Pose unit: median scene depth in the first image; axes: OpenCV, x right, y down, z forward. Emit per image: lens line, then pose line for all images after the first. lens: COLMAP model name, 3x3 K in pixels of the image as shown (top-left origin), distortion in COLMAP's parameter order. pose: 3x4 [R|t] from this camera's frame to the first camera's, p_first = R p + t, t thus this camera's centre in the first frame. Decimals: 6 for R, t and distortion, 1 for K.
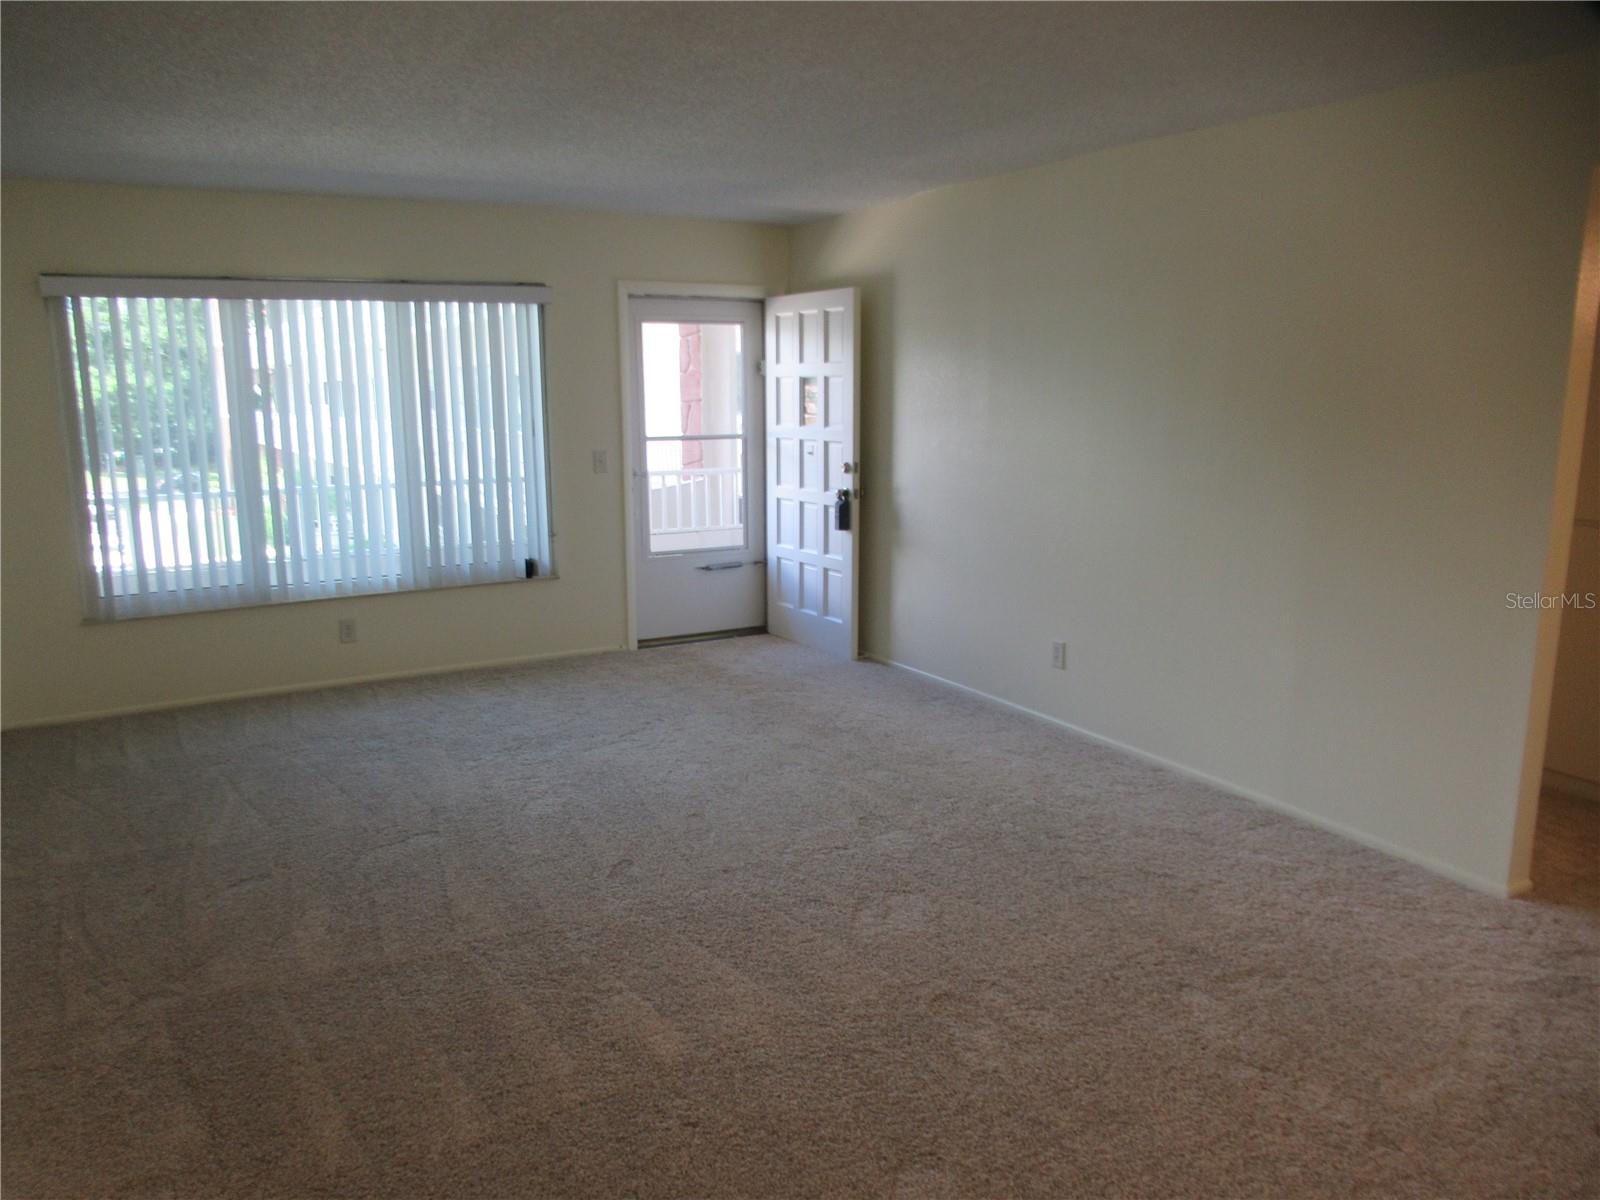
lens RADIAL K [[1222.9, 0, 806.4], [0, 1222.9, 595.0], [0, 0, 1]] dist [0.032495, 0.001019]
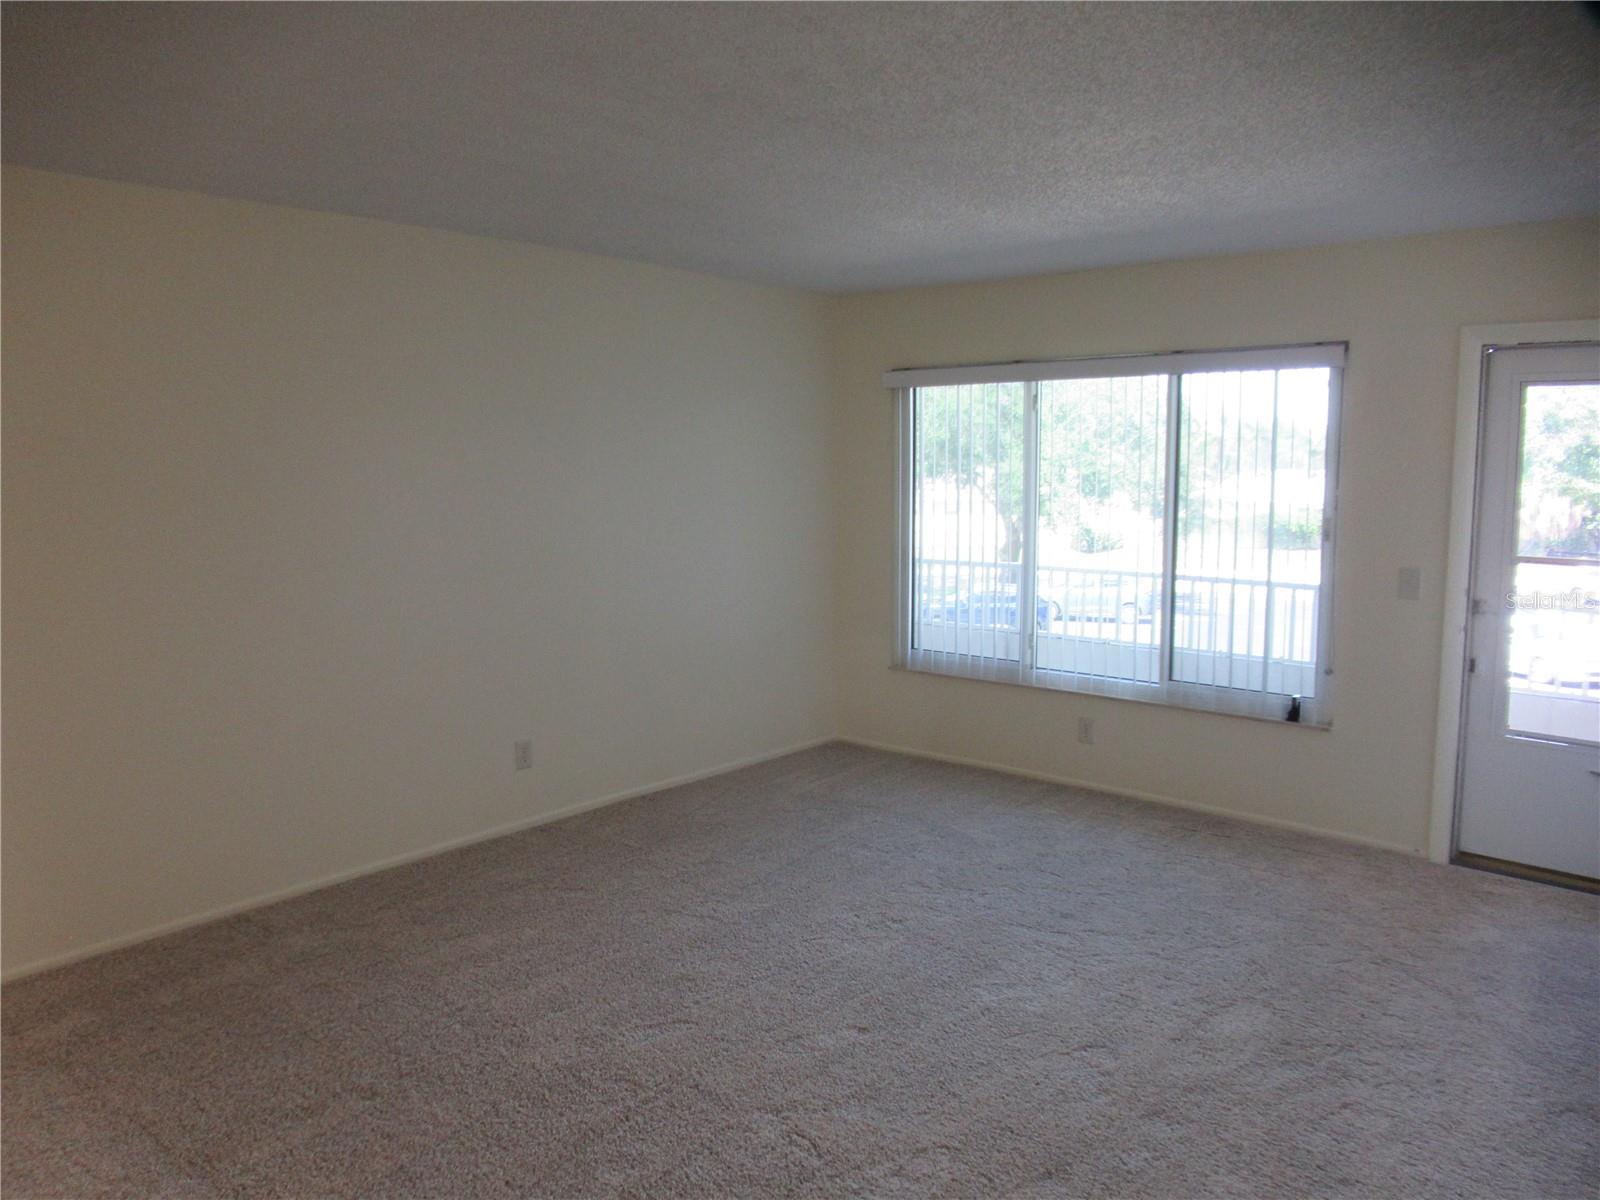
lens RADIAL K [[1222.9, 0, 806.4], [0, 1222.9, 595.0], [0, 0, 1]] dist [0.032495, 0.001019]
pose [[0.359071, 0.116944, -0.925955, 0.383793], [-0.186575, 0.981087, 0.051556, -0.077487], [0.914471, 0.154248, 0.374099, 0.436404]]
